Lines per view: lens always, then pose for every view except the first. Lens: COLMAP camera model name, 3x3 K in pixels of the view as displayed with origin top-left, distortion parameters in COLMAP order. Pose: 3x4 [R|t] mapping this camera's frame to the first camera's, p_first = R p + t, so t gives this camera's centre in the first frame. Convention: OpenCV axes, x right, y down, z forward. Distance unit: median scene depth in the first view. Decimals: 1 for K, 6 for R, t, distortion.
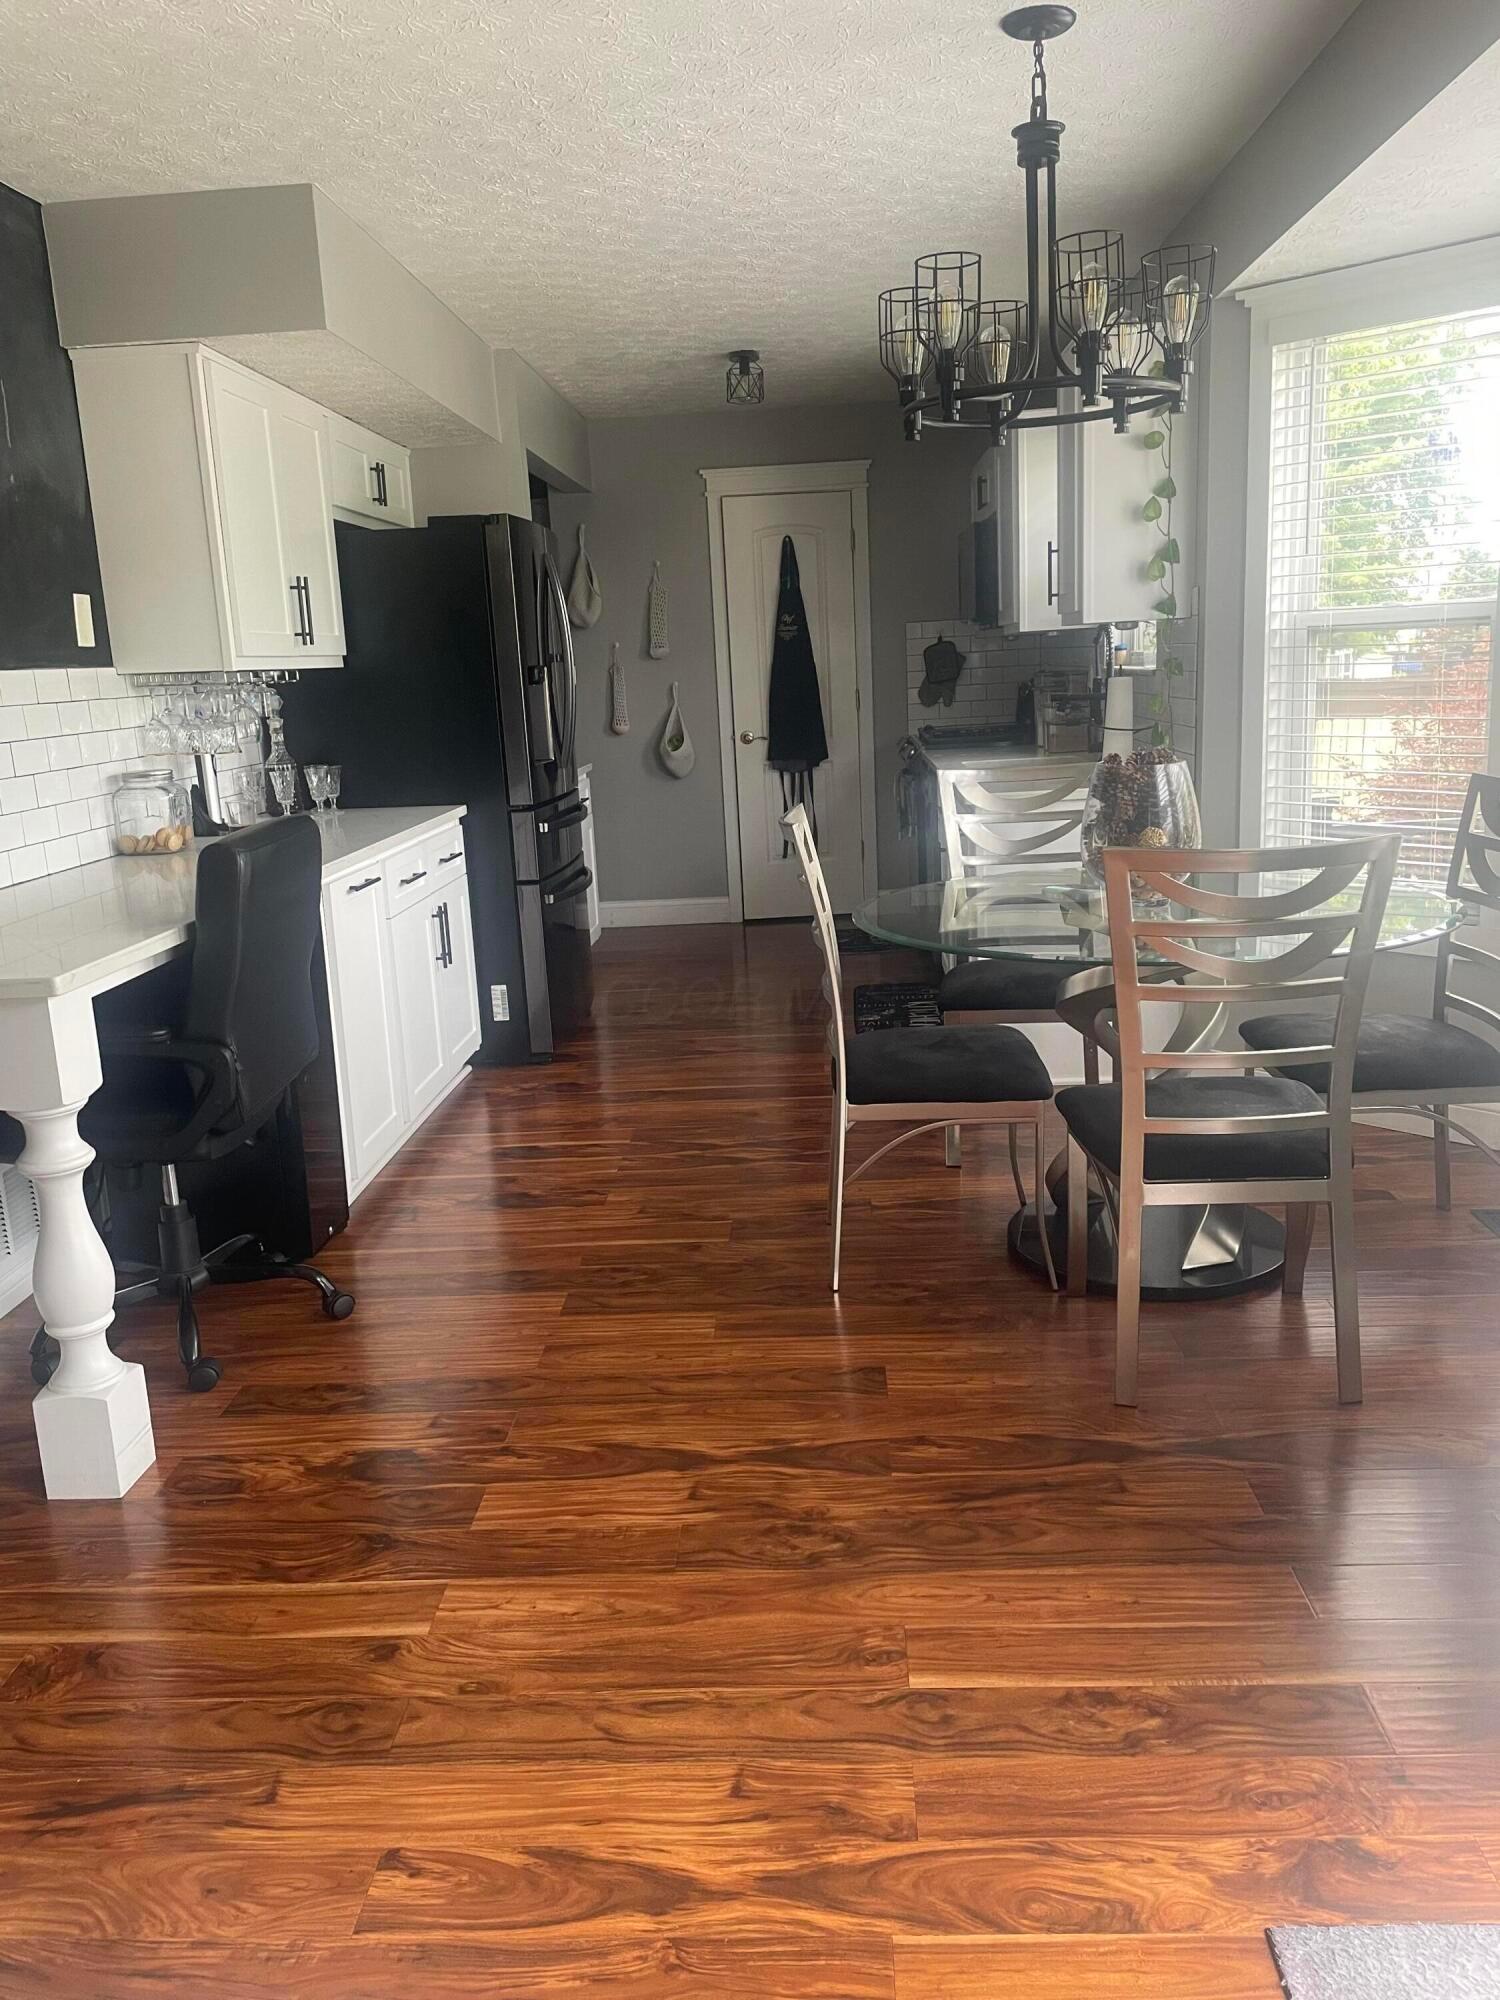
lens RADIAL K [[1506.1, 0, 778.0], [0, 1506.1, 1007.0], [0, 0, 1]] dist [0.085428, -0.107273]
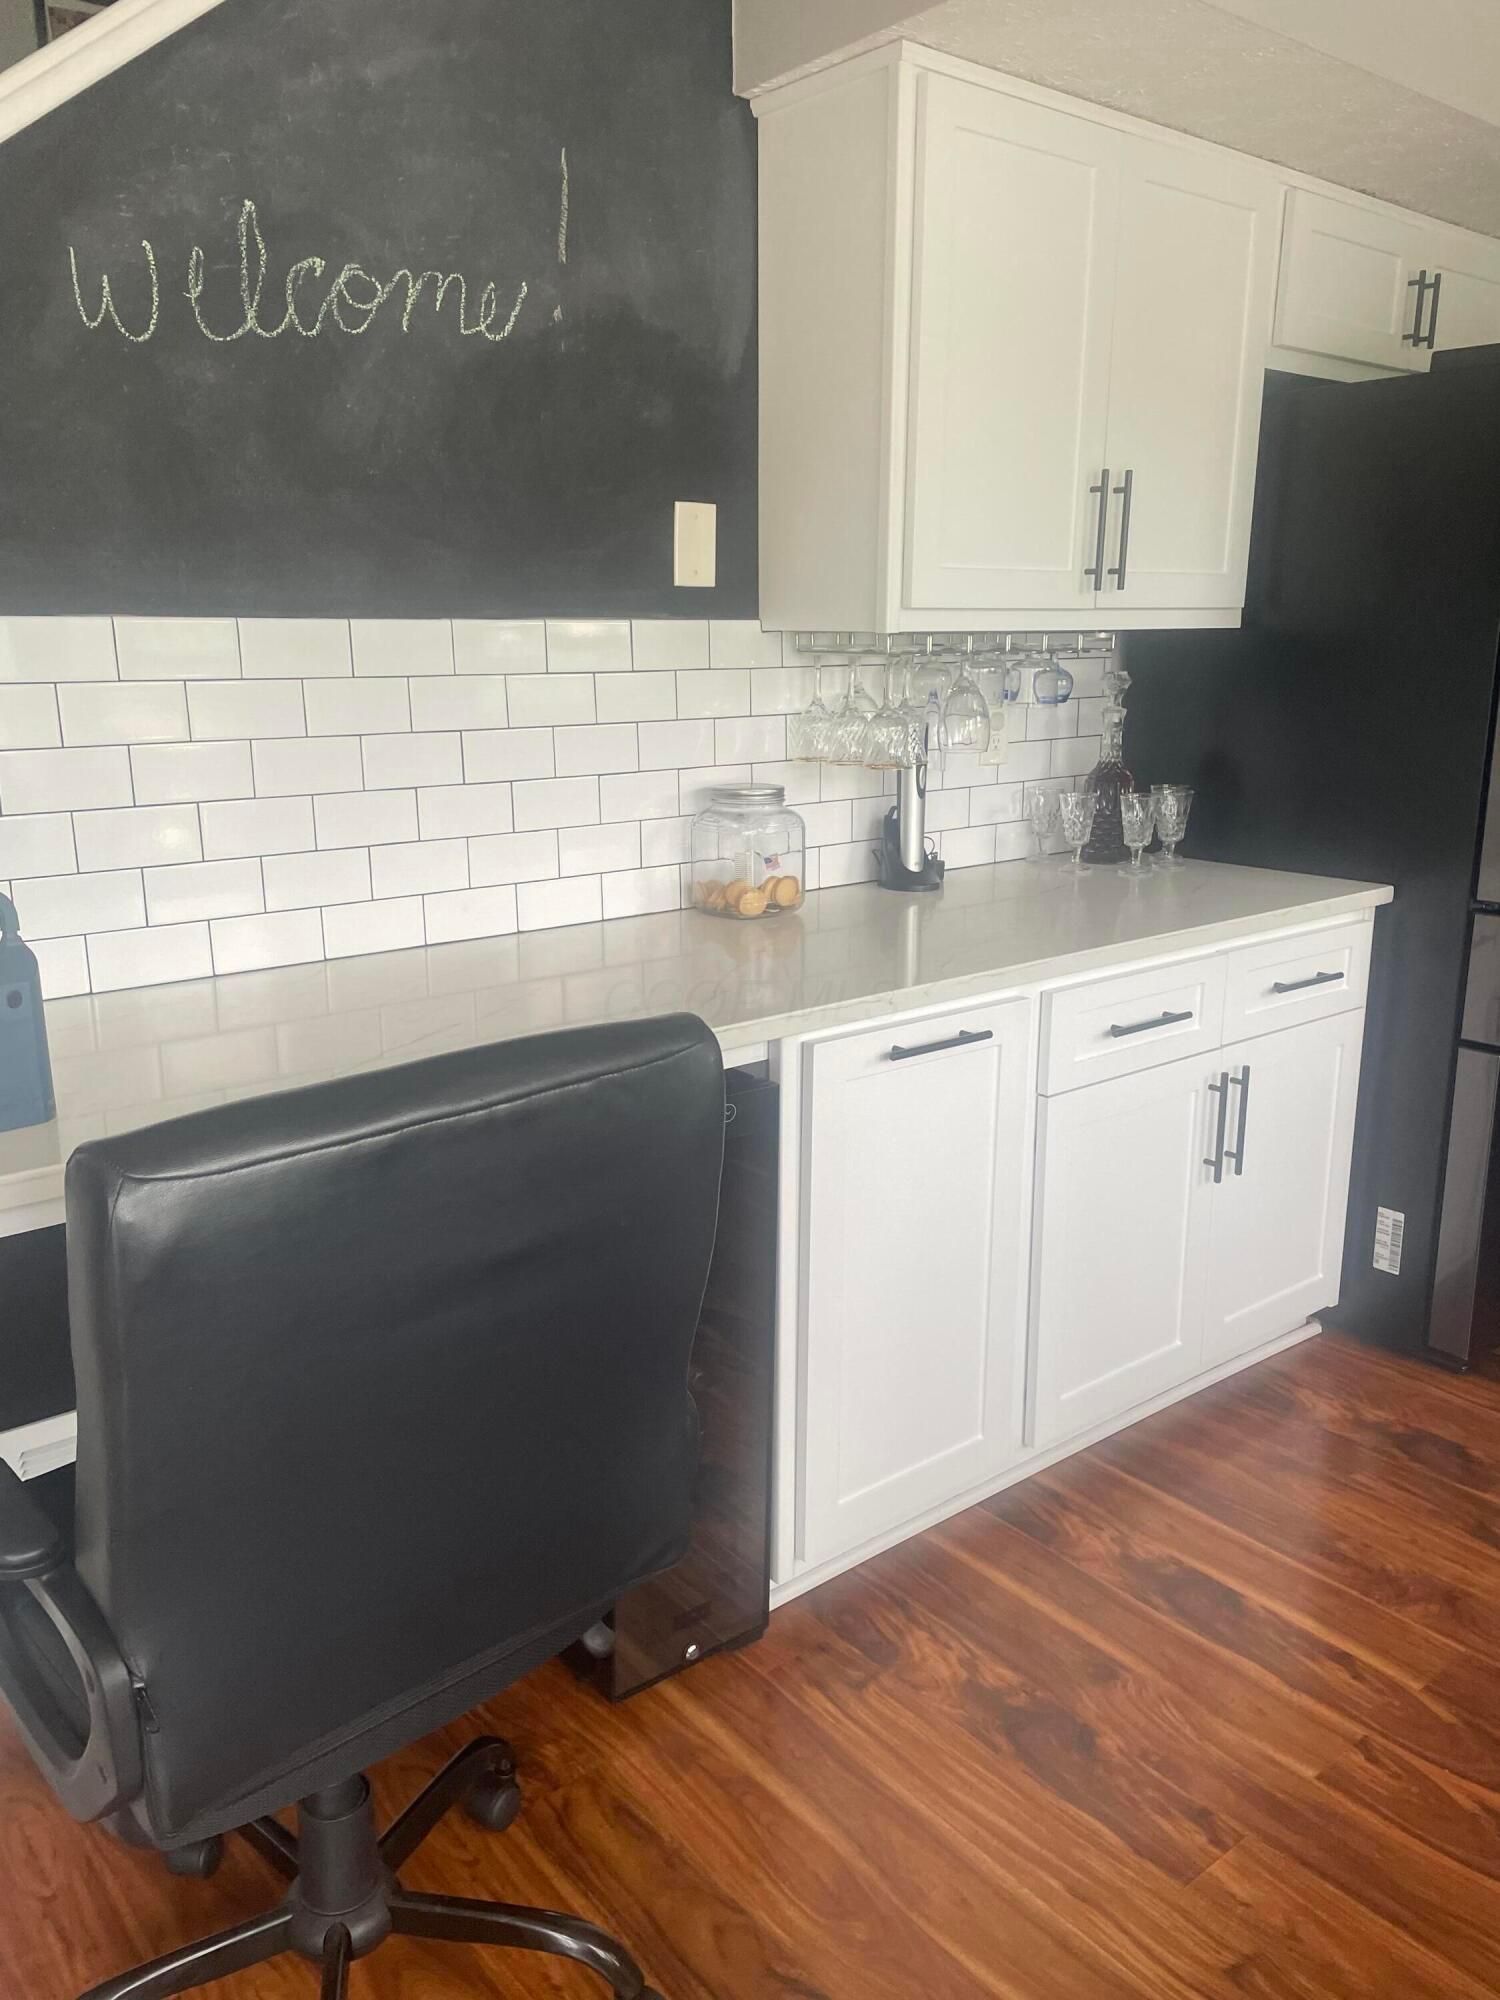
lens RADIAL K [[1506.1, 0, 778.0], [0, 1506.1, 1007.0], [0, 0, 1]] dist [0.085428, -0.107273]
pose [[0.661846, 0.221490, -0.716172, 0.059704], [-0.196116, 0.973241, 0.119754, -0.129739], [0.723532, 0.061194, 0.687573, 0.527914]]
